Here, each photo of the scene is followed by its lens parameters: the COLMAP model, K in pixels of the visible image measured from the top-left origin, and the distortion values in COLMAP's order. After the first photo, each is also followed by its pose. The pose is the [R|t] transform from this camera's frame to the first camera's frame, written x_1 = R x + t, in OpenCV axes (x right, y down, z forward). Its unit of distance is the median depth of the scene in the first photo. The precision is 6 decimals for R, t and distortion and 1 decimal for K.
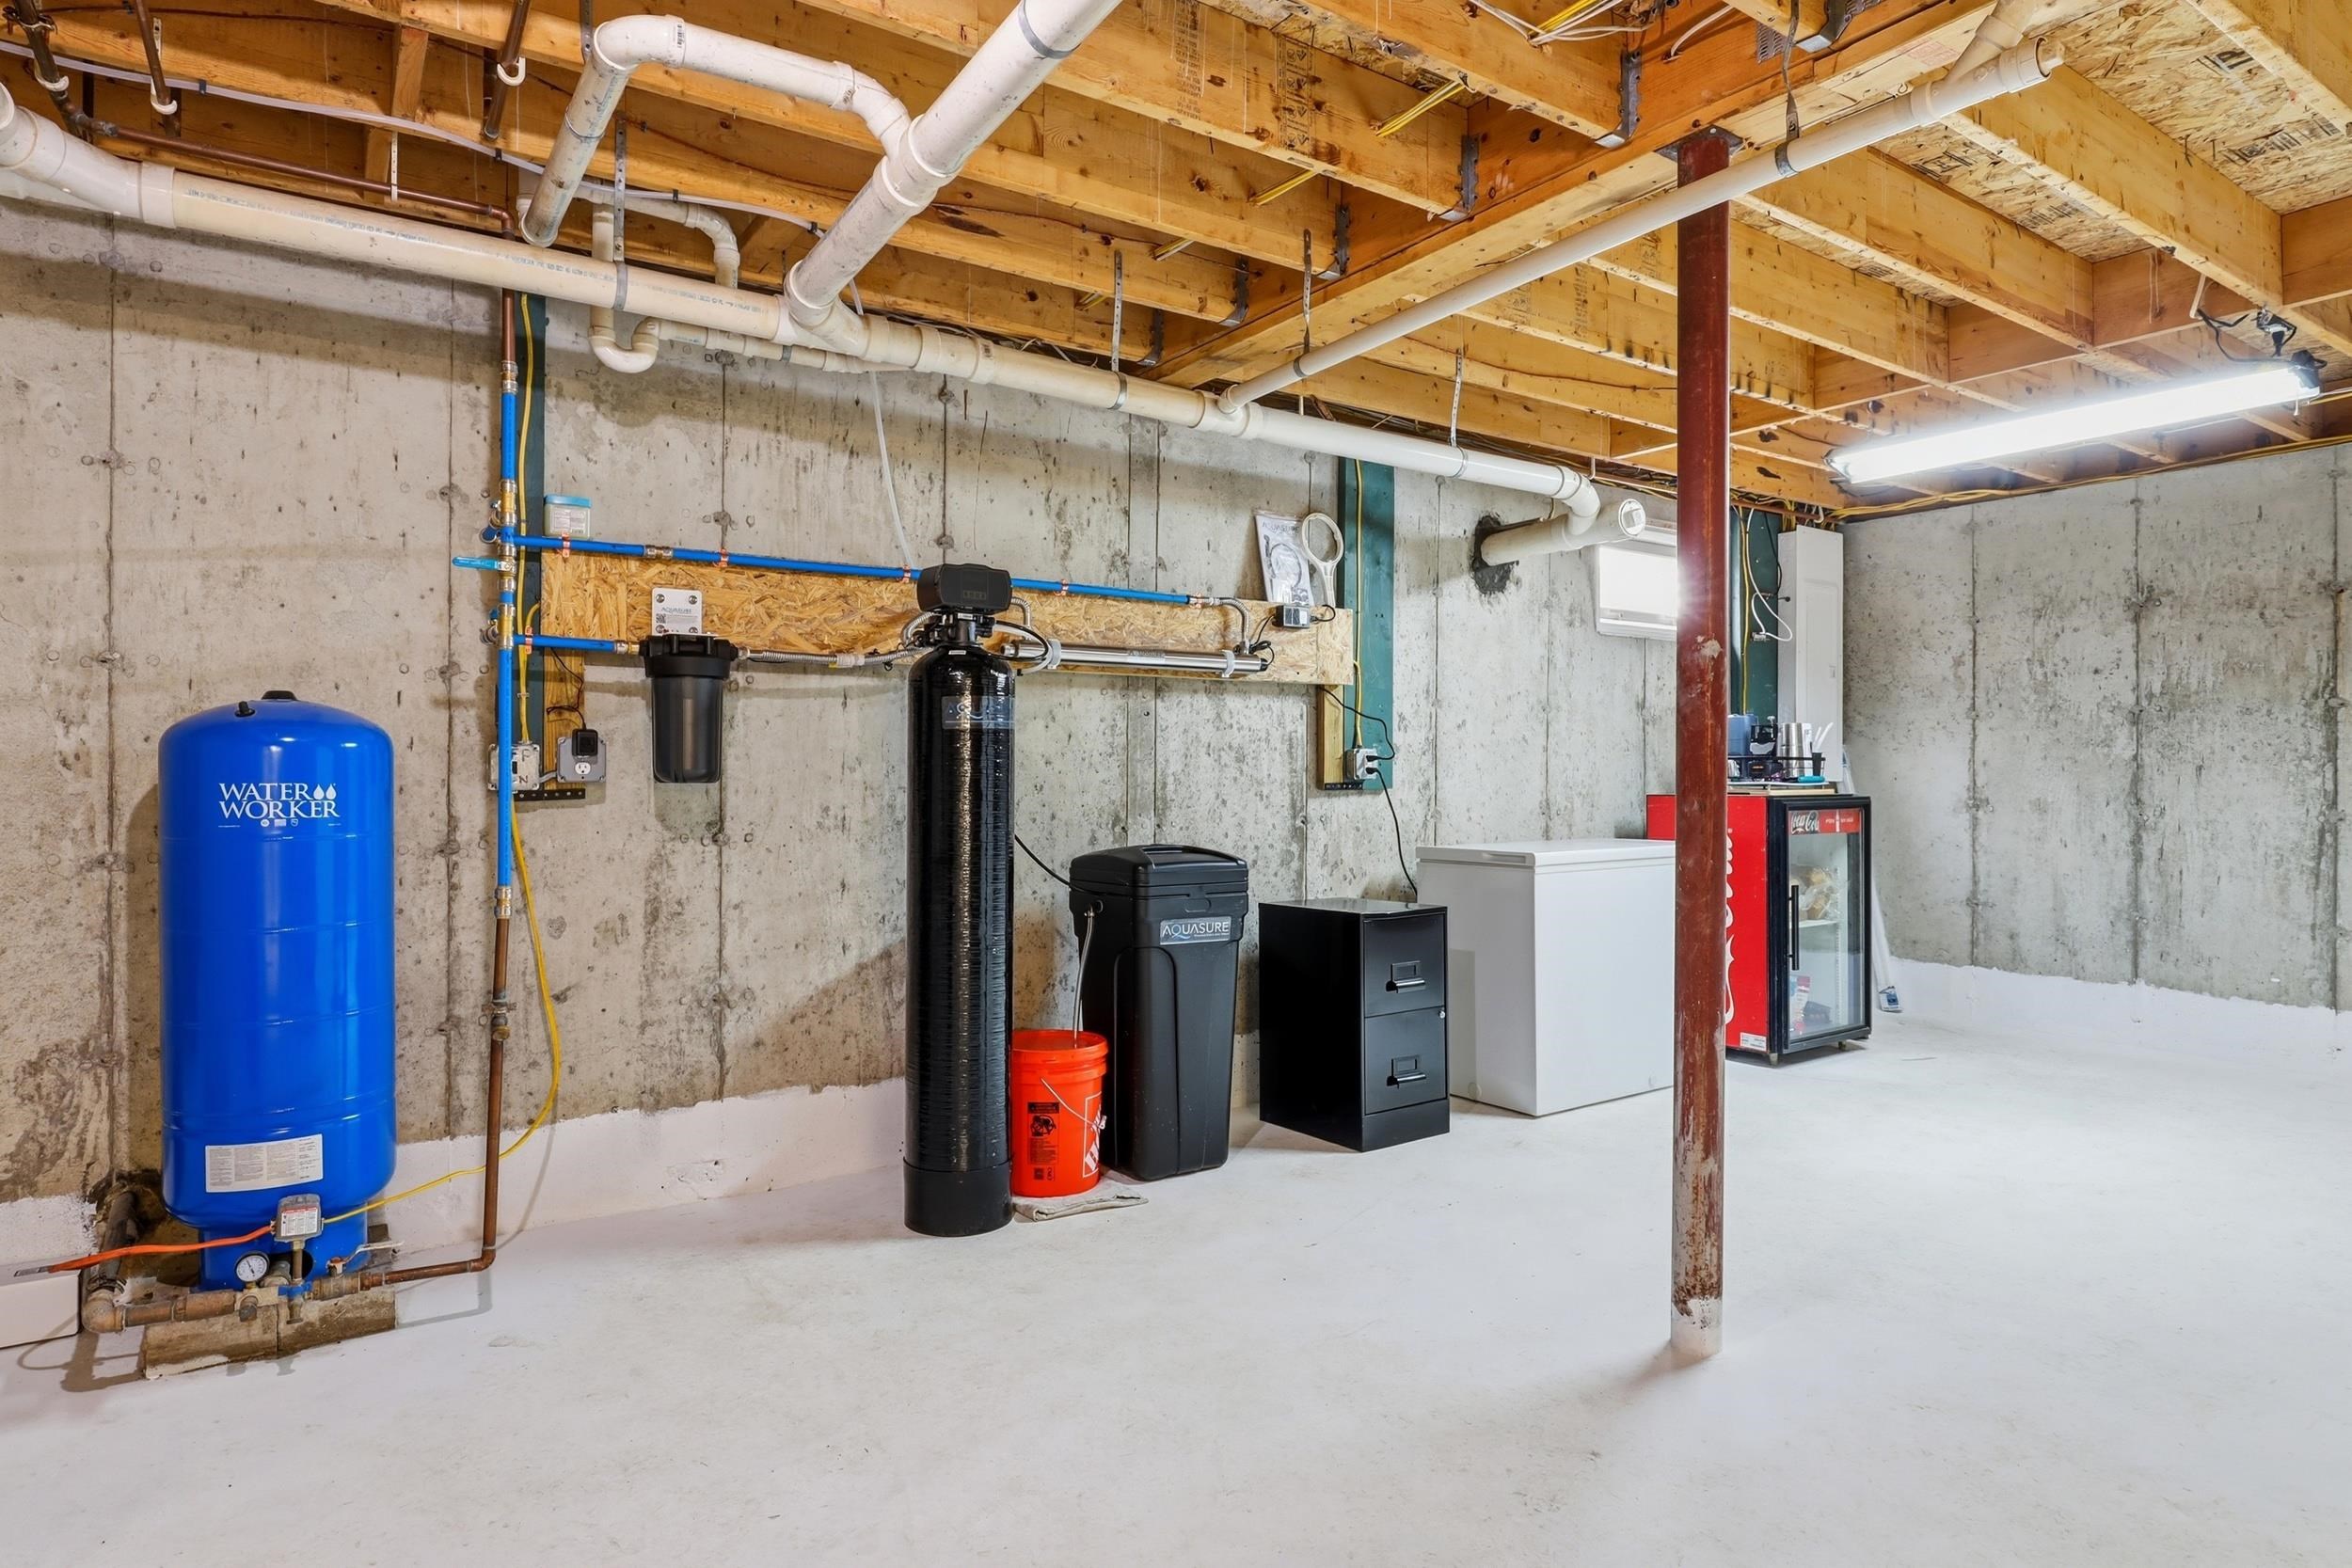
lens RADIAL K [[1303.3, 0, 1176.0], [0, 1303.3, 784.0], [0, 0, 1]] dist [-0.003590, -0.000224]
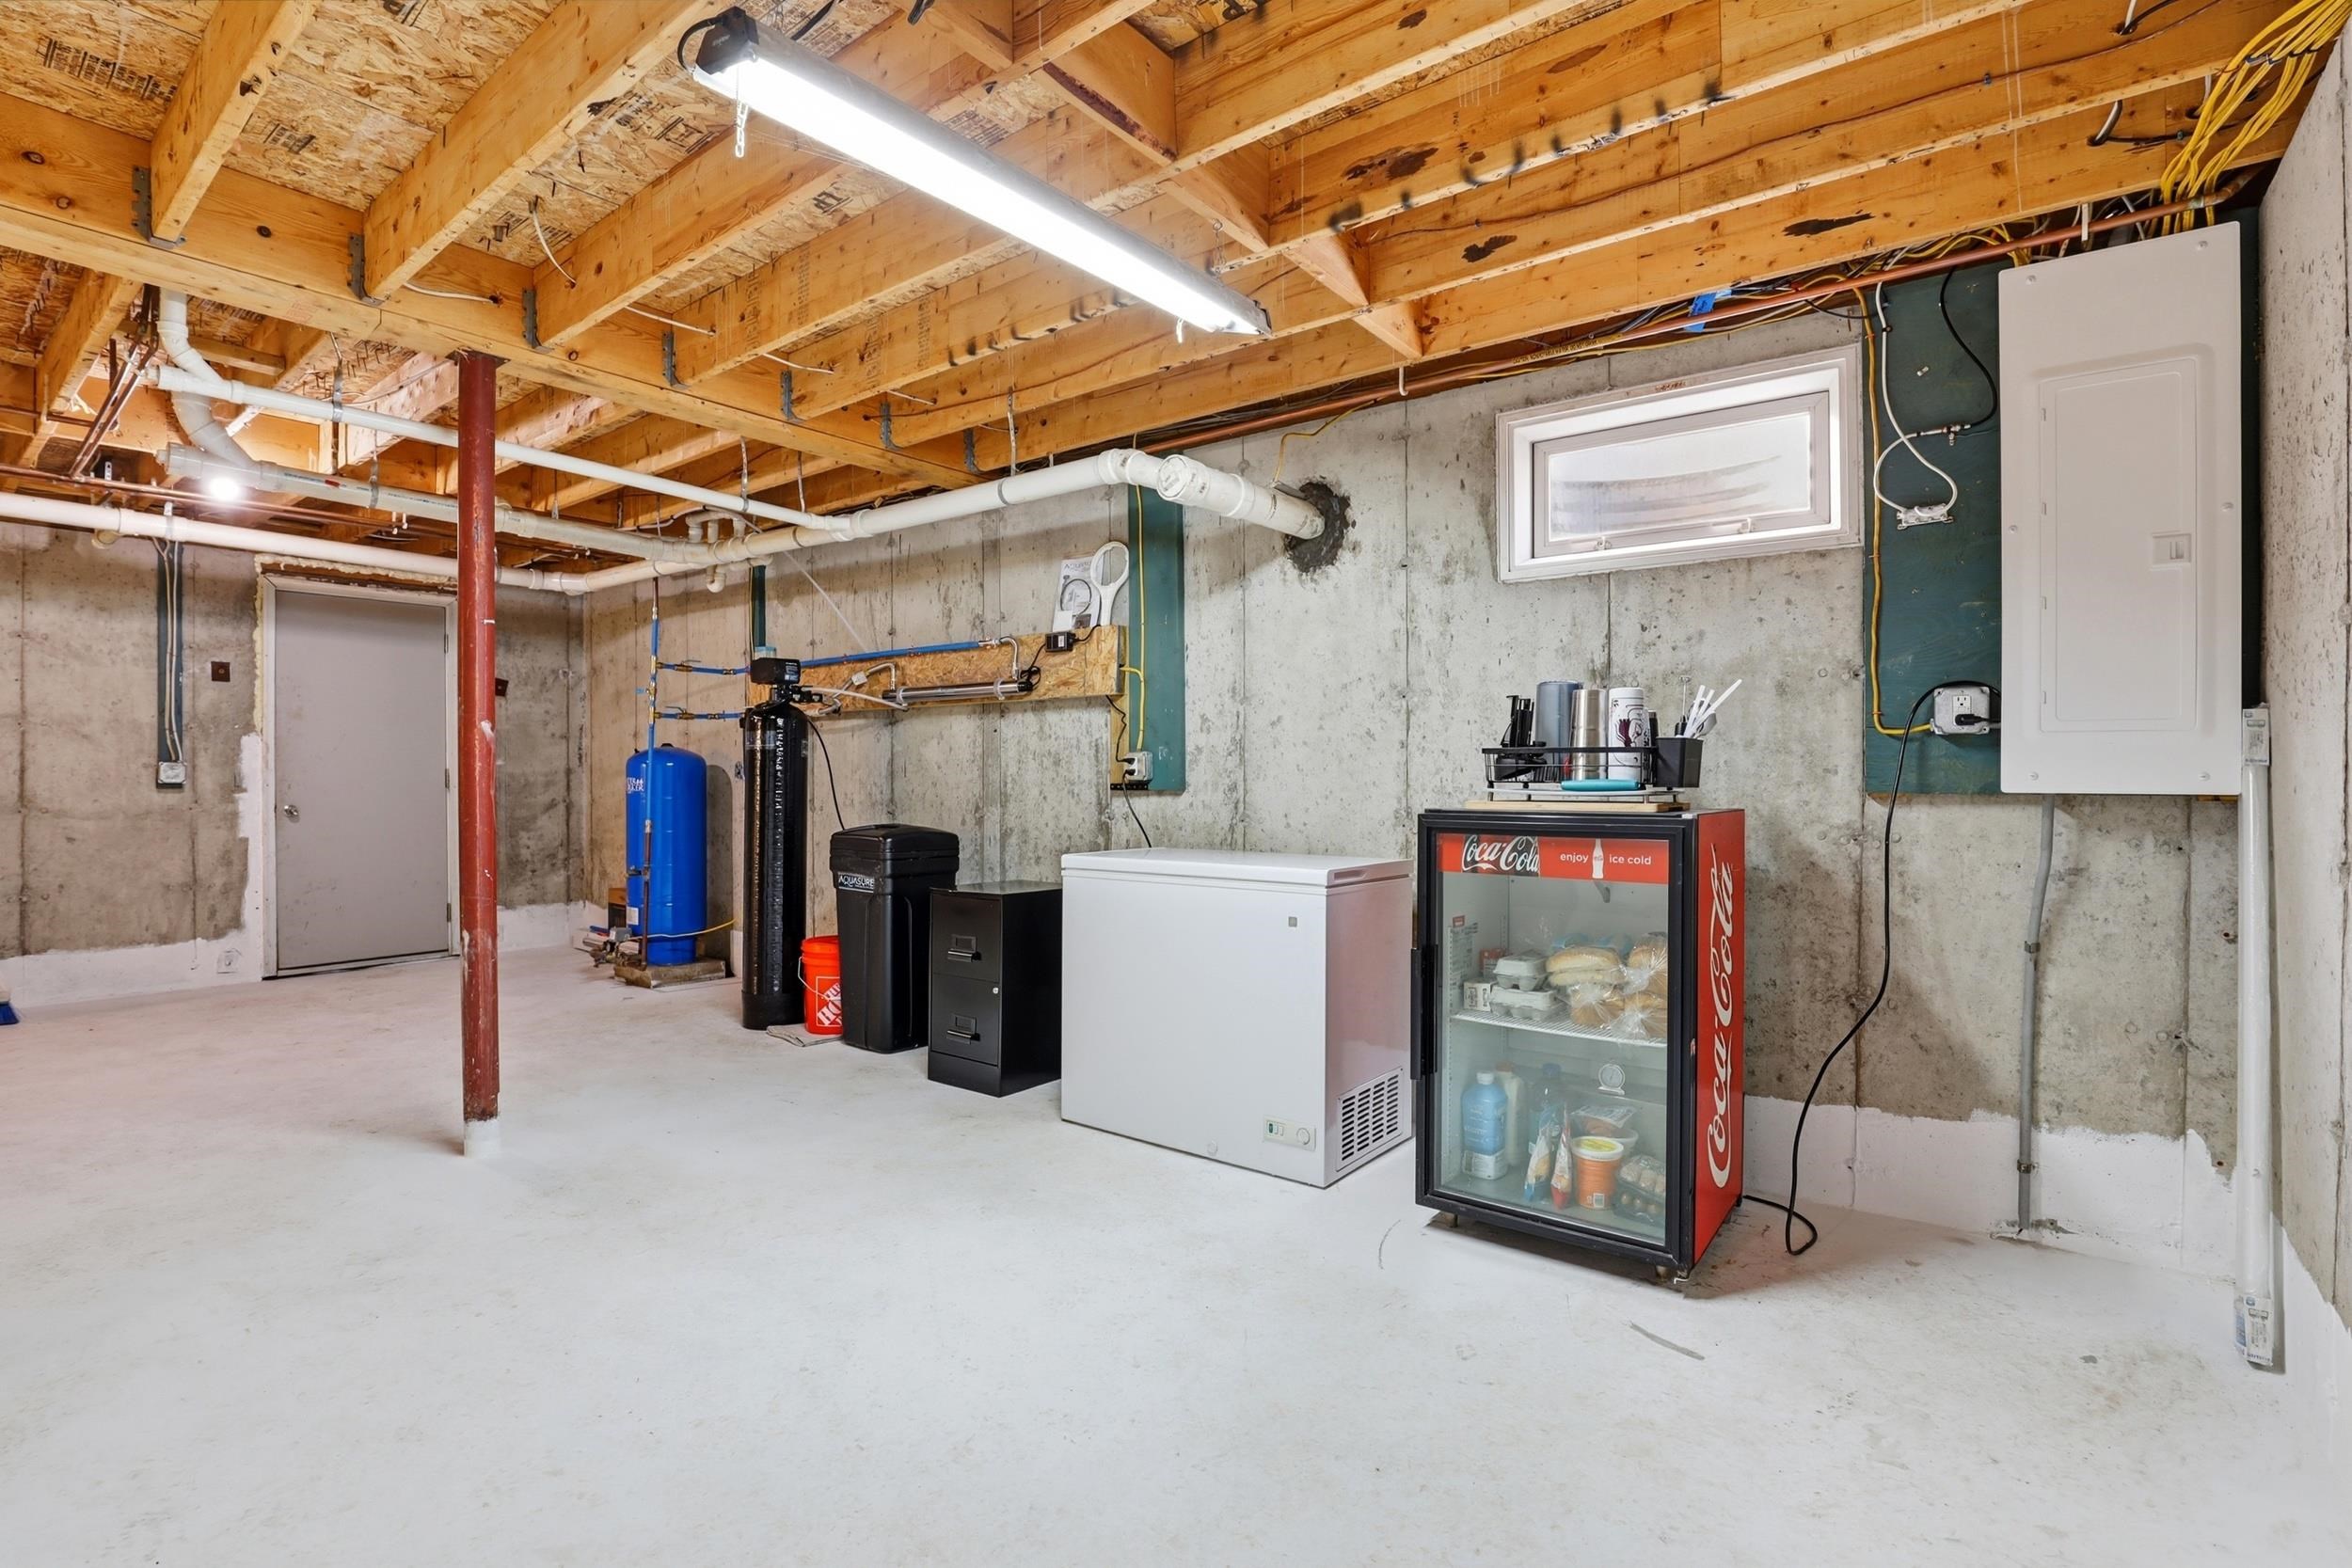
lens RADIAL K [[1059.9, 0, 1176.2], [0, 1059.9, 790.1], [0, 0, 1]] dist [-0.033902, 0.005944]
pose [[0.316954, 0.012294, -0.948361, 0.995707], [-0.010943, 0.999897, 0.009305, -0.004256], [0.948378, 0.007429, 0.317056, 0.770931]]
